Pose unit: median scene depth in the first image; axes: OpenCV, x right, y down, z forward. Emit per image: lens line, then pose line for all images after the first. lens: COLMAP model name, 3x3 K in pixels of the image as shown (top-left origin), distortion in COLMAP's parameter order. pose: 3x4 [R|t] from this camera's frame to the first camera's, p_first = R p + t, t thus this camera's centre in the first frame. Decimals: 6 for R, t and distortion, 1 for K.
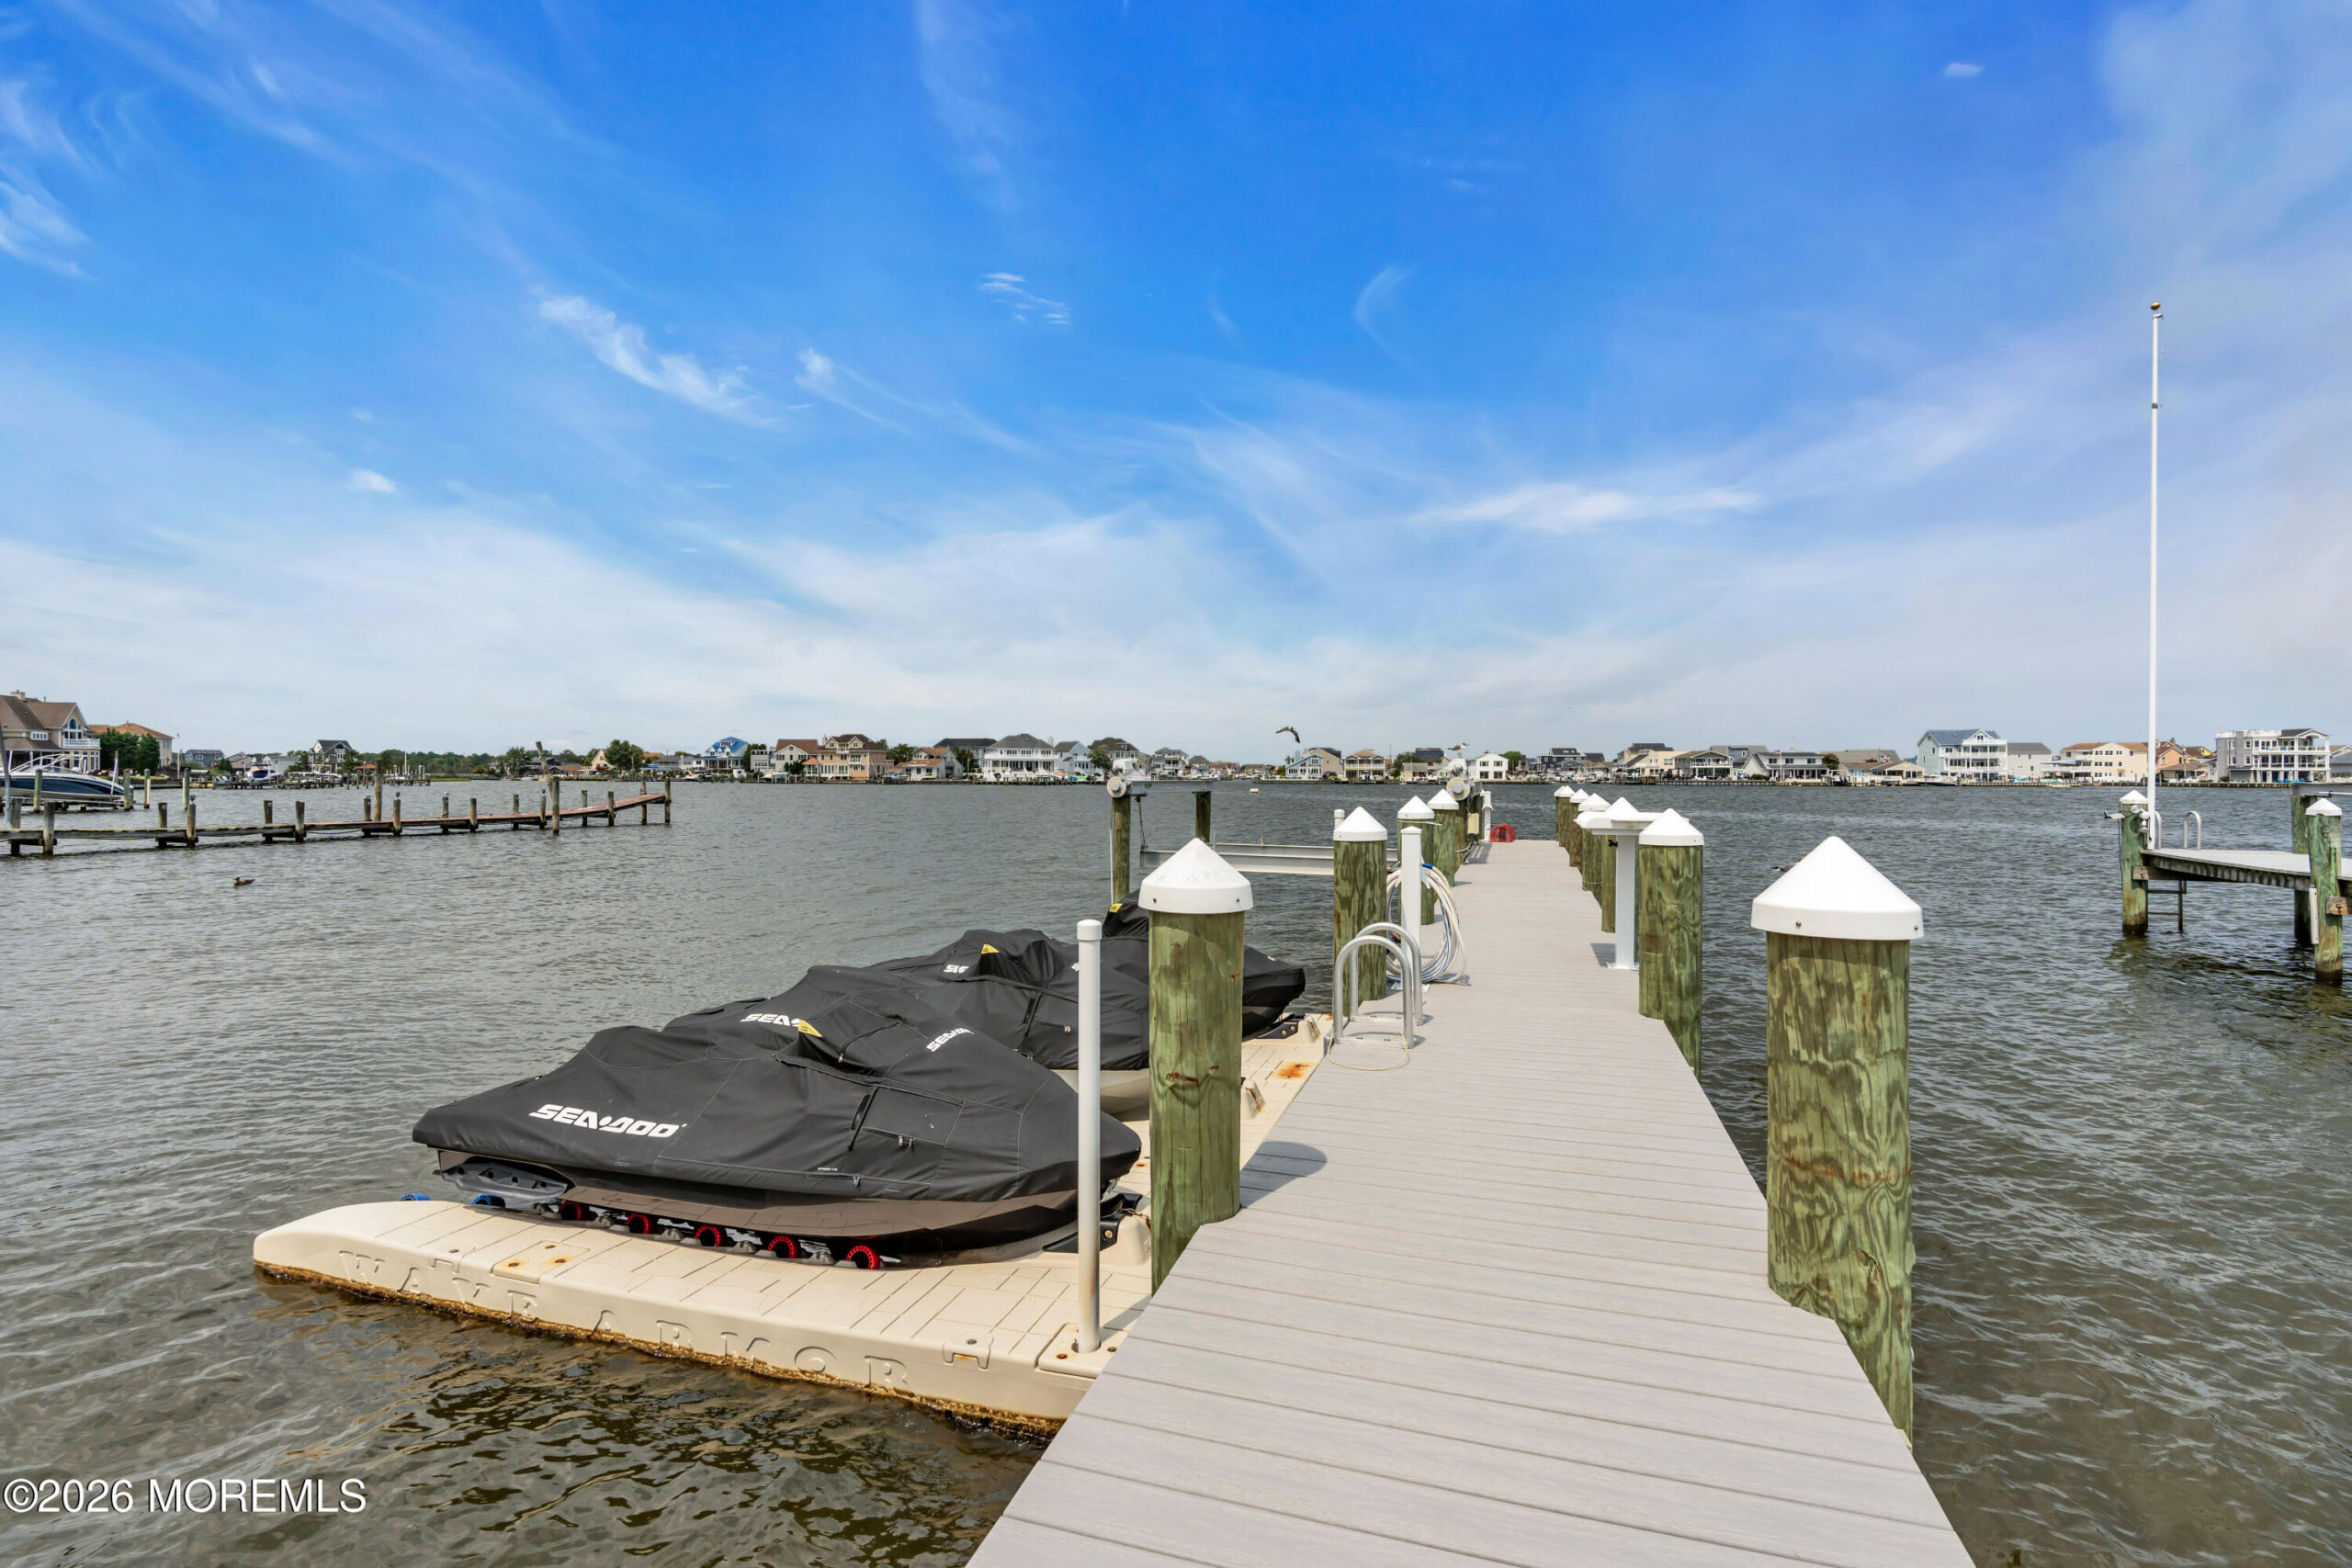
lens RADIAL K [[1045.6, 0, 1176.0], [0, 1045.6, 784.0], [0, 0, 1]] dist [-0.018693, 0.005341]
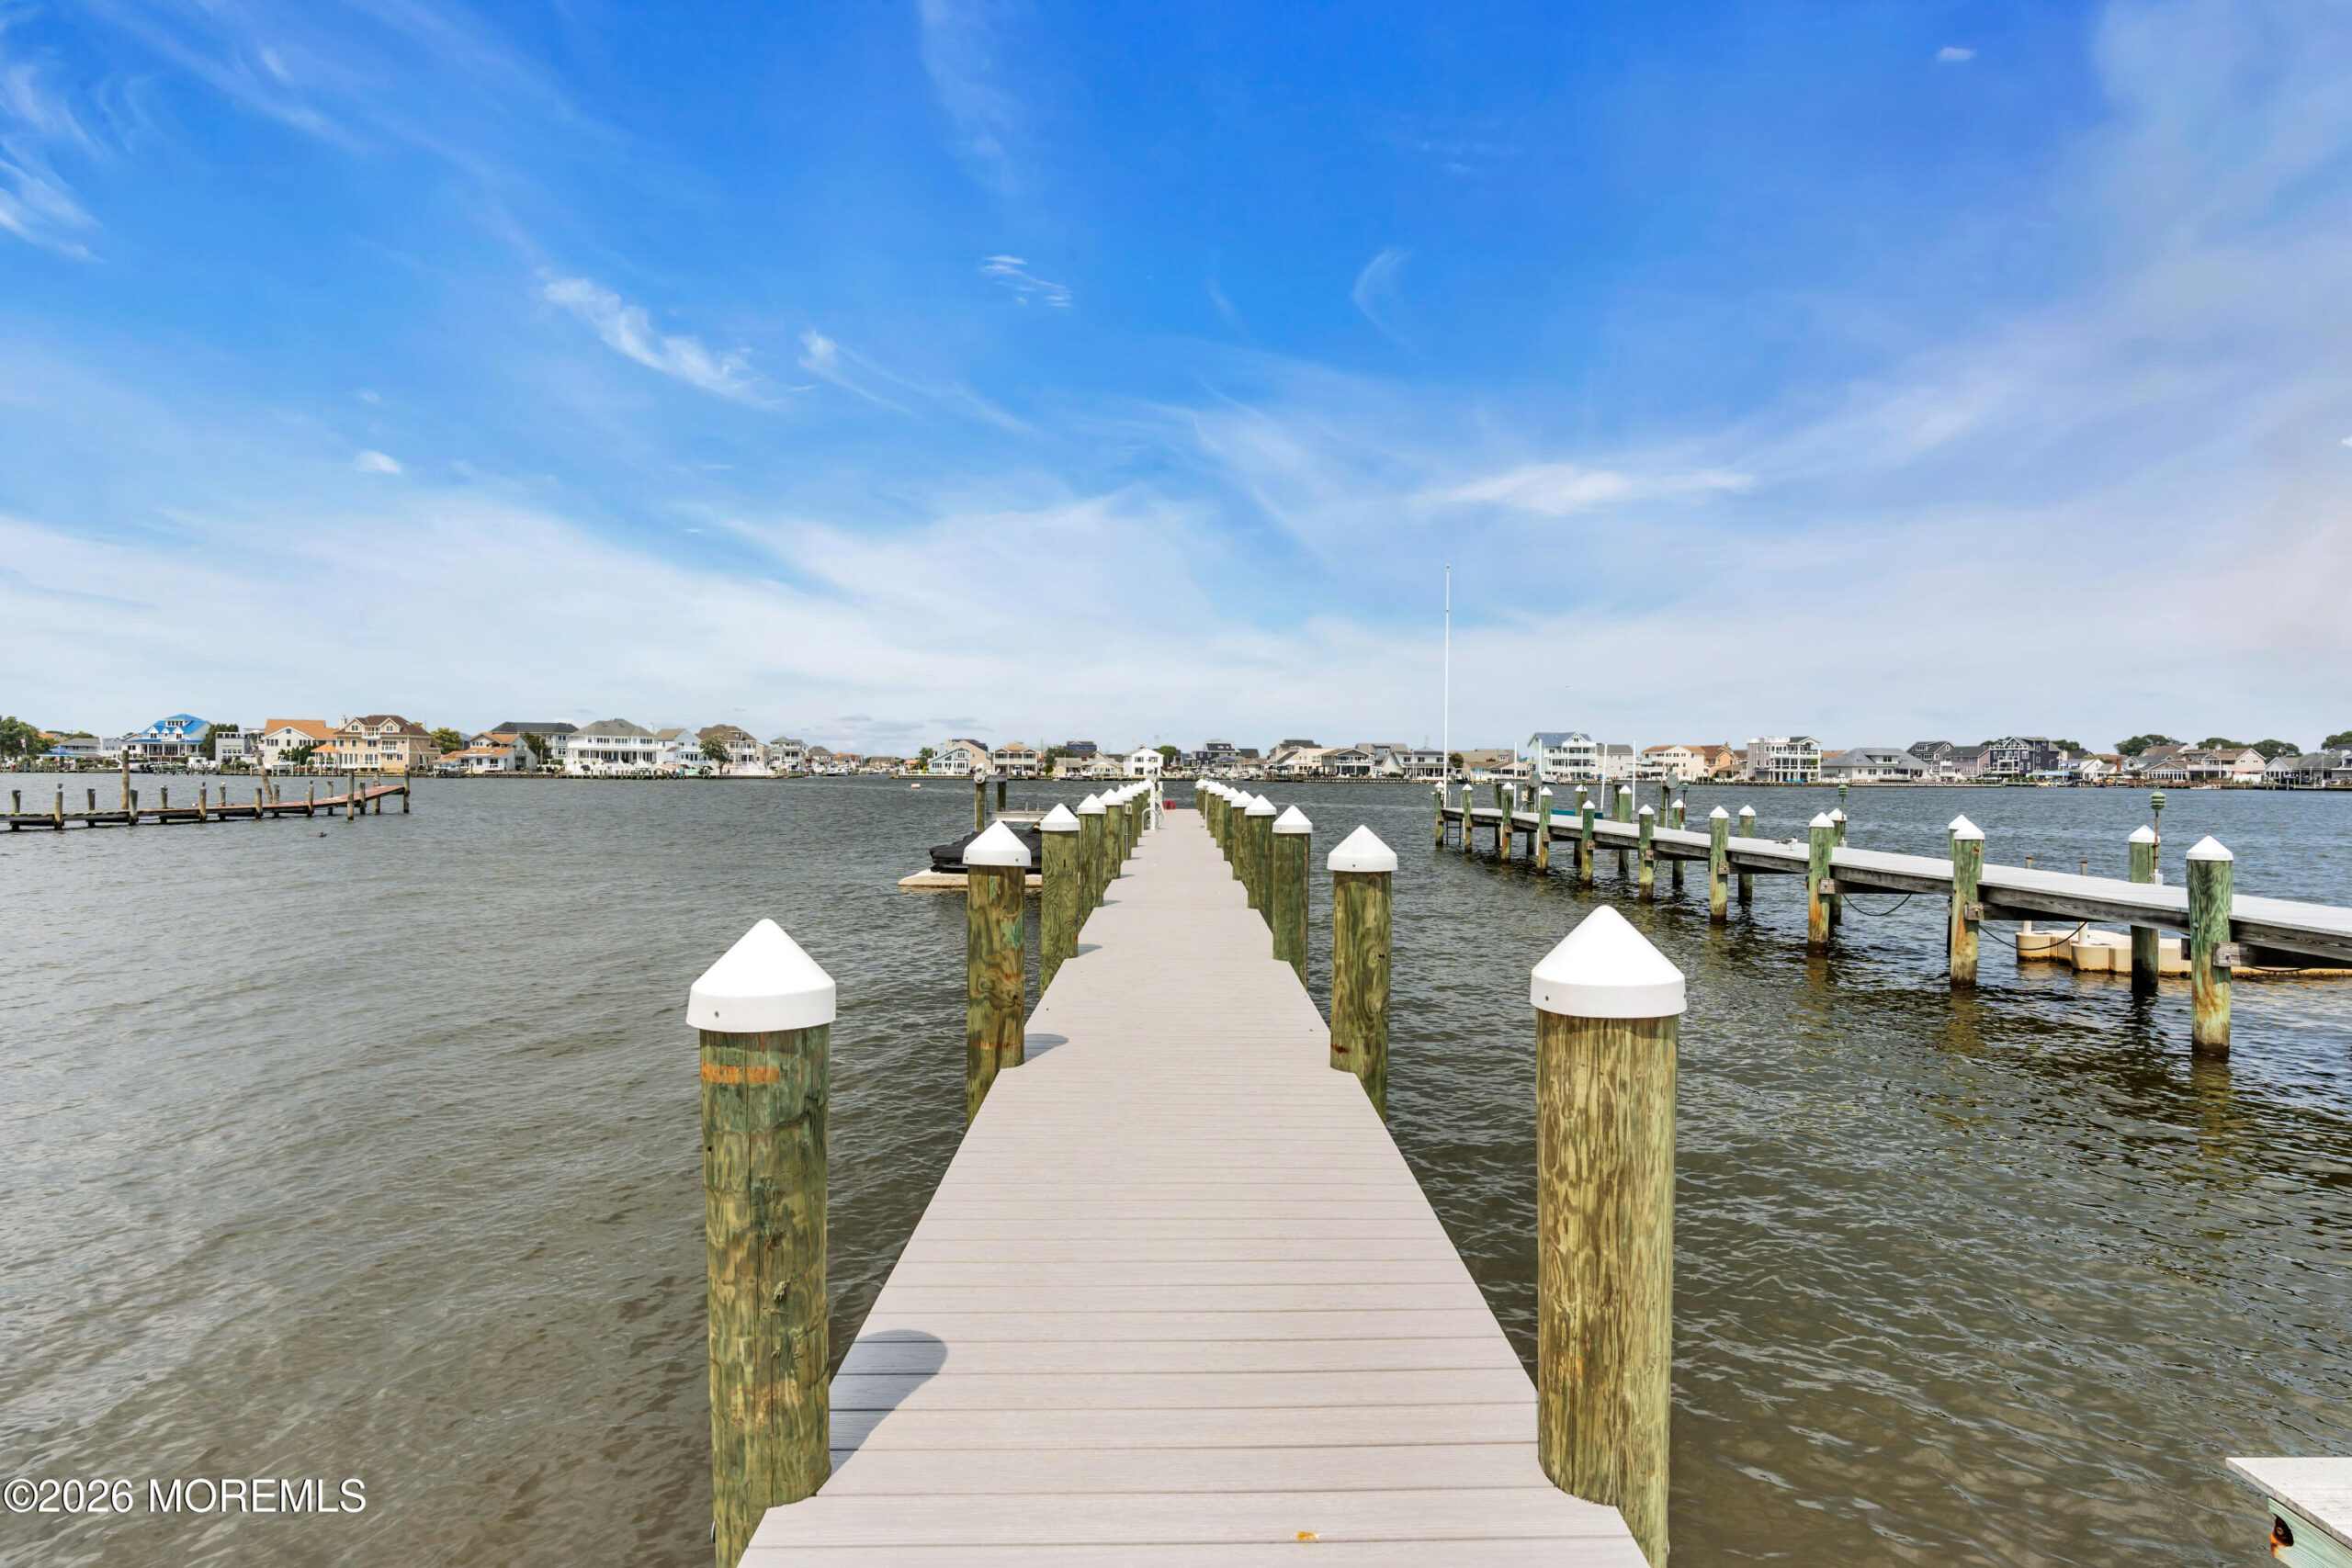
lens RADIAL K [[1225.3, 0, 1176.0], [0, 1225.3, 784.0], [0, 0, 1]] dist [-0.010178, 0.000540]
pose [[0.949307, 0.003275, 0.314332, -0.028094], [-0.004228, 0.999988, 0.002352, 0.000497], [-0.314321, -0.003562, 0.949310, -0.083531]]
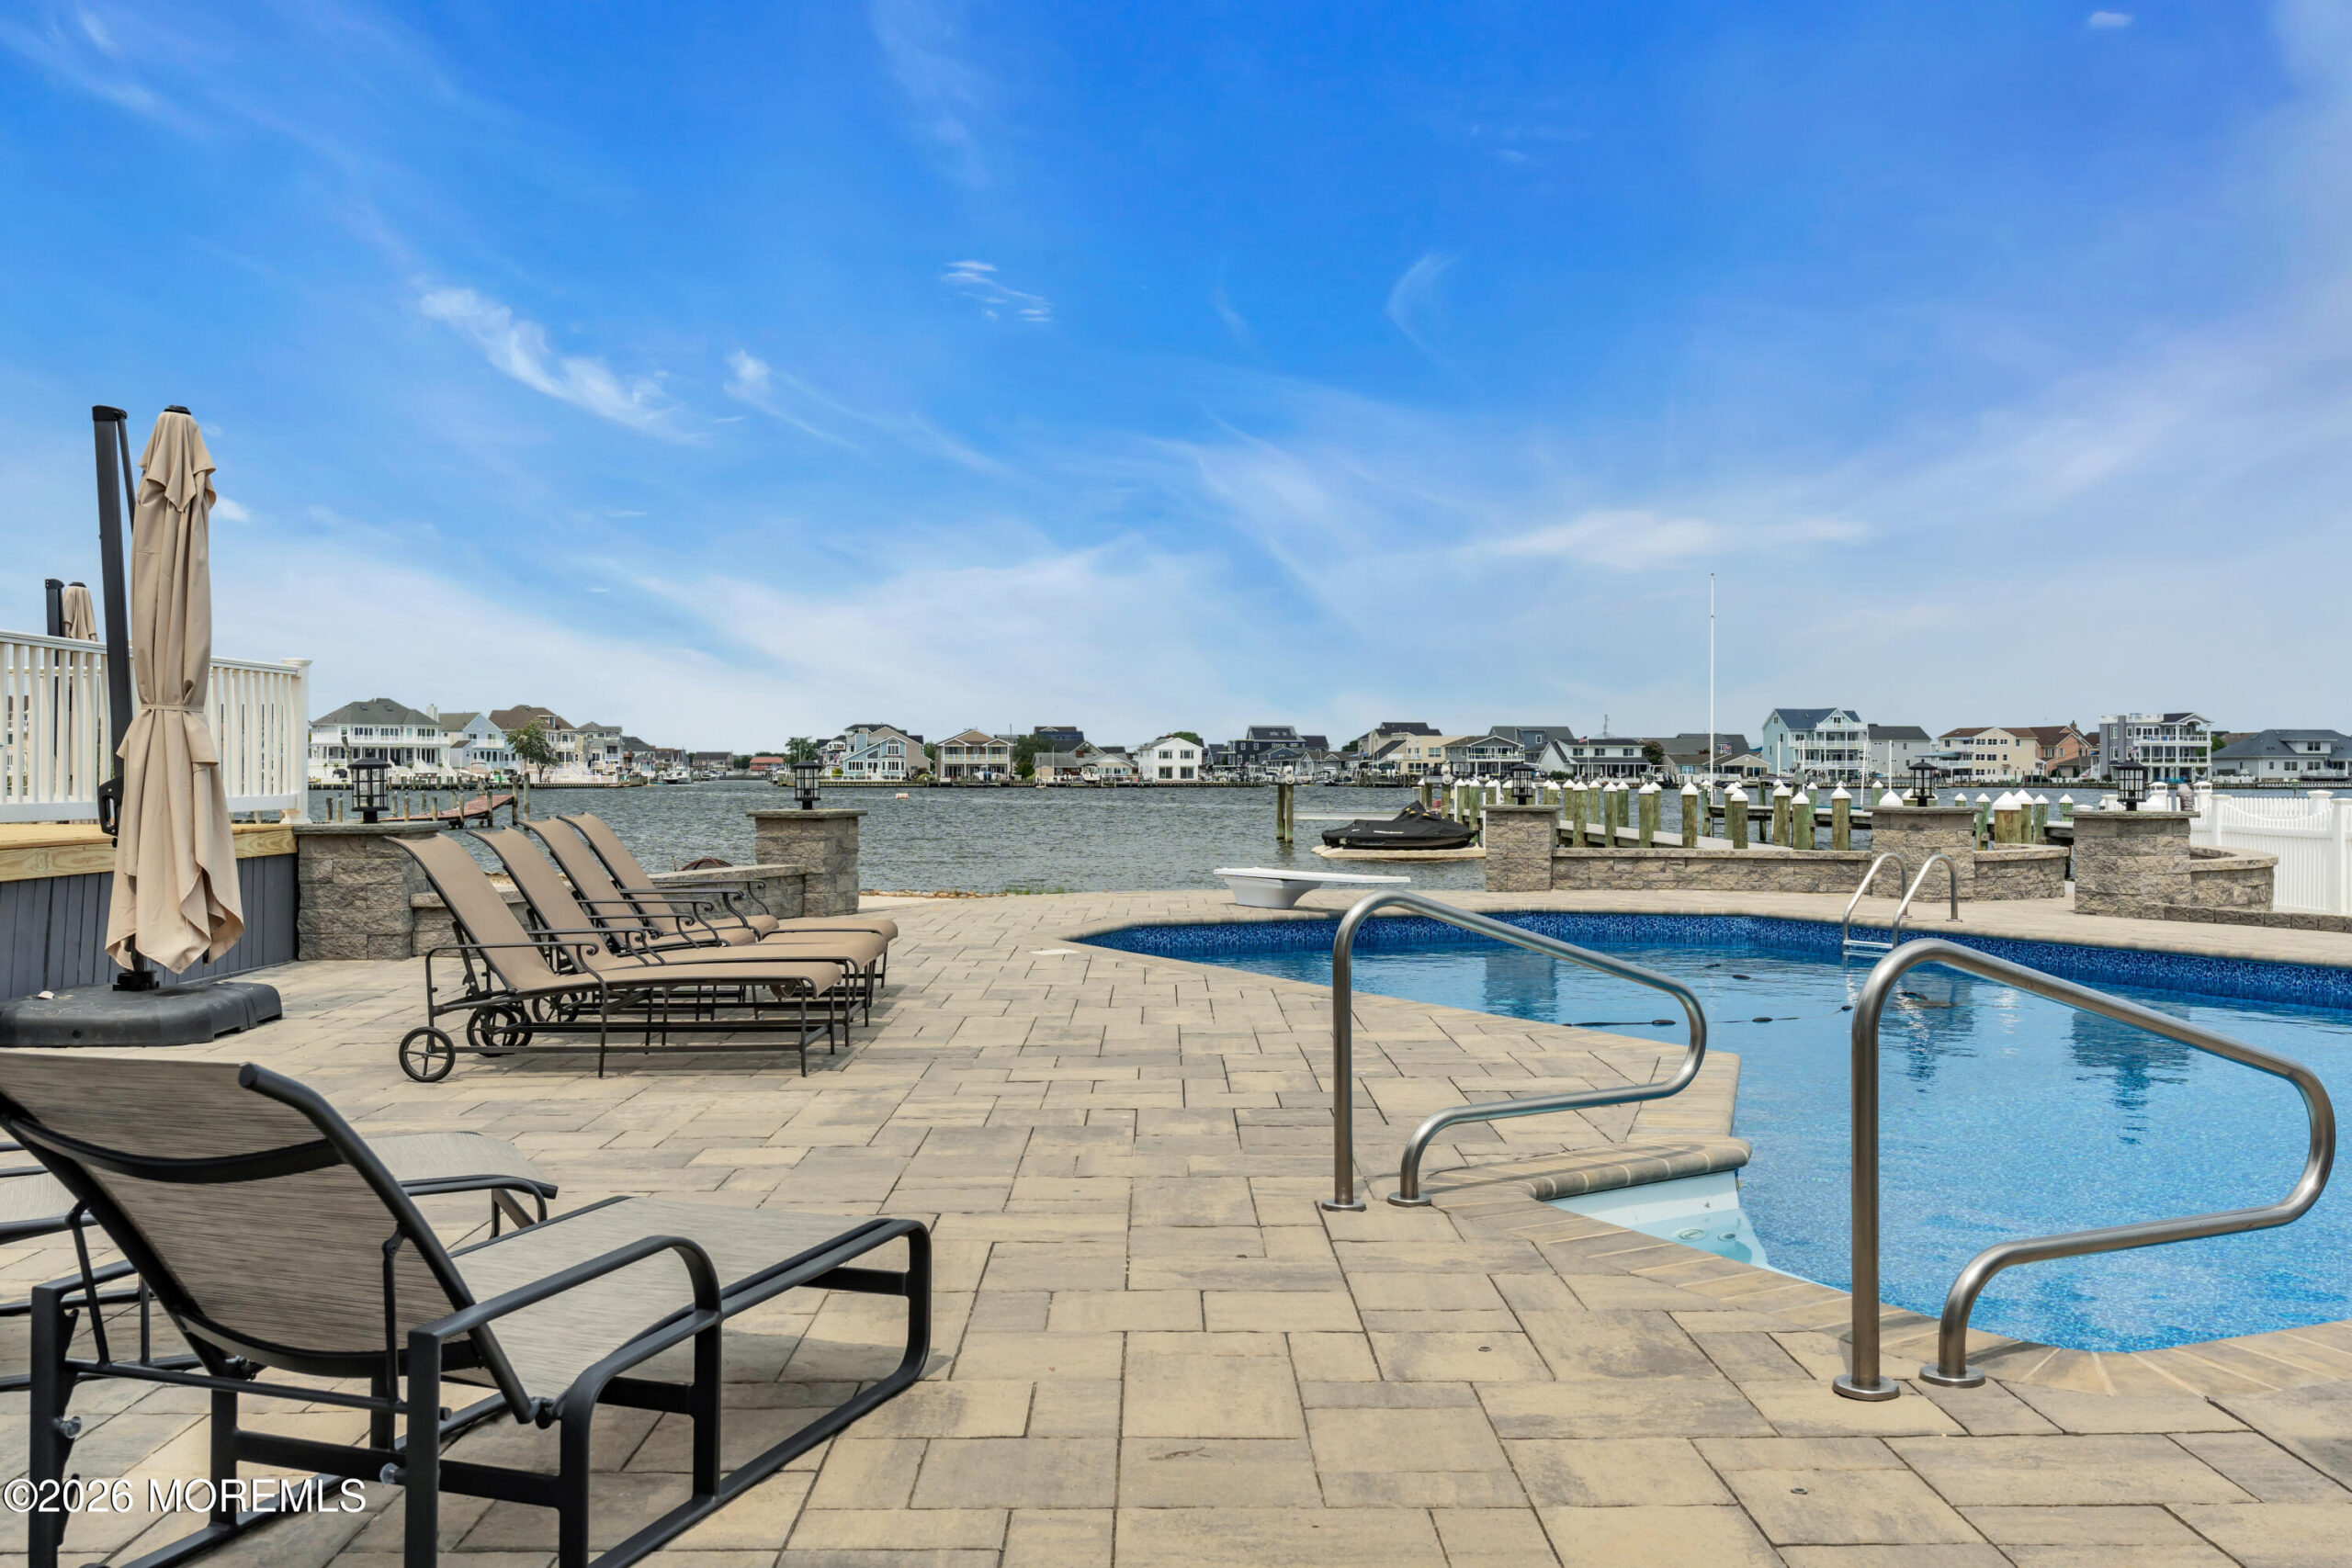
lens RADIAL K [[2075.6, 0, 1167.5], [0, 2075.6, 779.8], [0, 0, 1]] dist [0.007681, 0.003781]
pose [[0.948052, -0.001340, 0.318114, -0.103499], [0.002930, 0.999985, -0.004522, 0.001427], [-0.318103, 0.005220, 0.948042, -0.185571]]
